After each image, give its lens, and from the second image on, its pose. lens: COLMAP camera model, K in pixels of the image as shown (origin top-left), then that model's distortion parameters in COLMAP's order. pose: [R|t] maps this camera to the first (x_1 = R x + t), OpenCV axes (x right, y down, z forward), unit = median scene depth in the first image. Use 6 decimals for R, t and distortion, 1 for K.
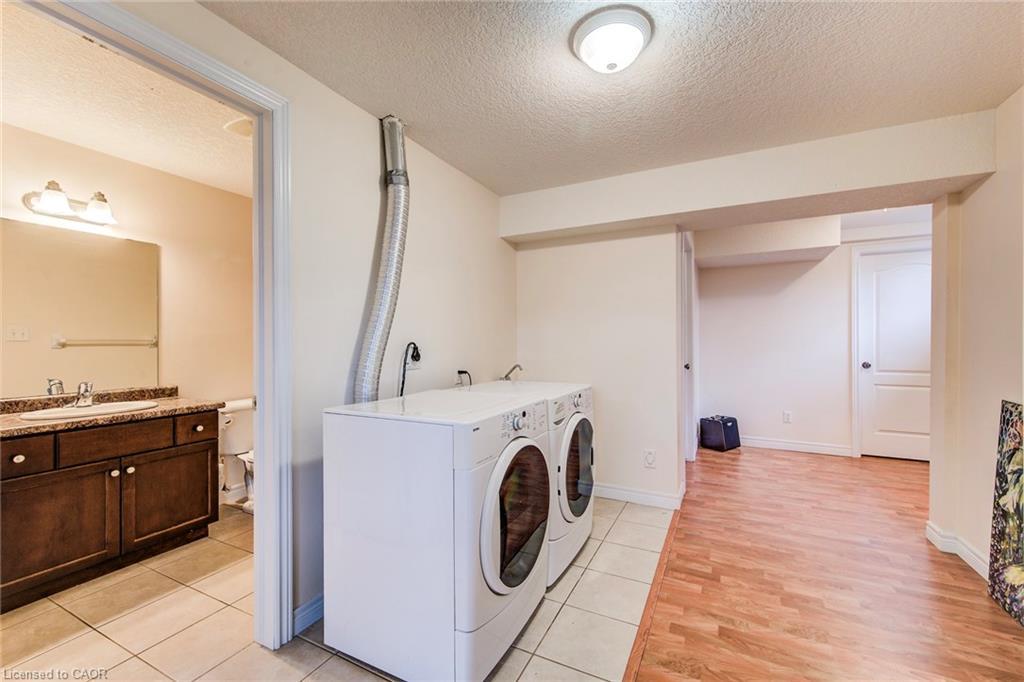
lens RADIAL K [[399.4, 0, 510.0], [0, 399.4, 344.8], [0, 0, 1]] dist [-0.003390, -0.001837]
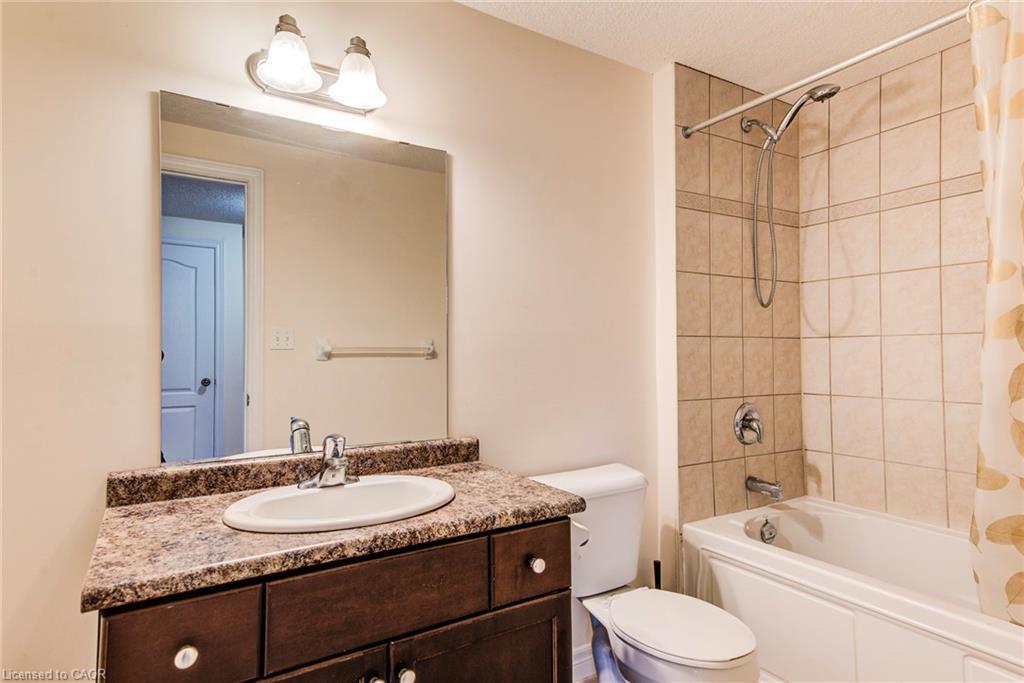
lens RADIAL K [[569.2, 0, 512.8], [0, 569.2, 345.1], [0, 0, 1]] dist [0.004141, 0.000828]
pose [[0.841923, -0.012255, -0.539458, -0.505368], [0.002399, 0.999817, -0.018969, 0.003052], [0.539592, 0.014676, 0.841799, 0.521265]]
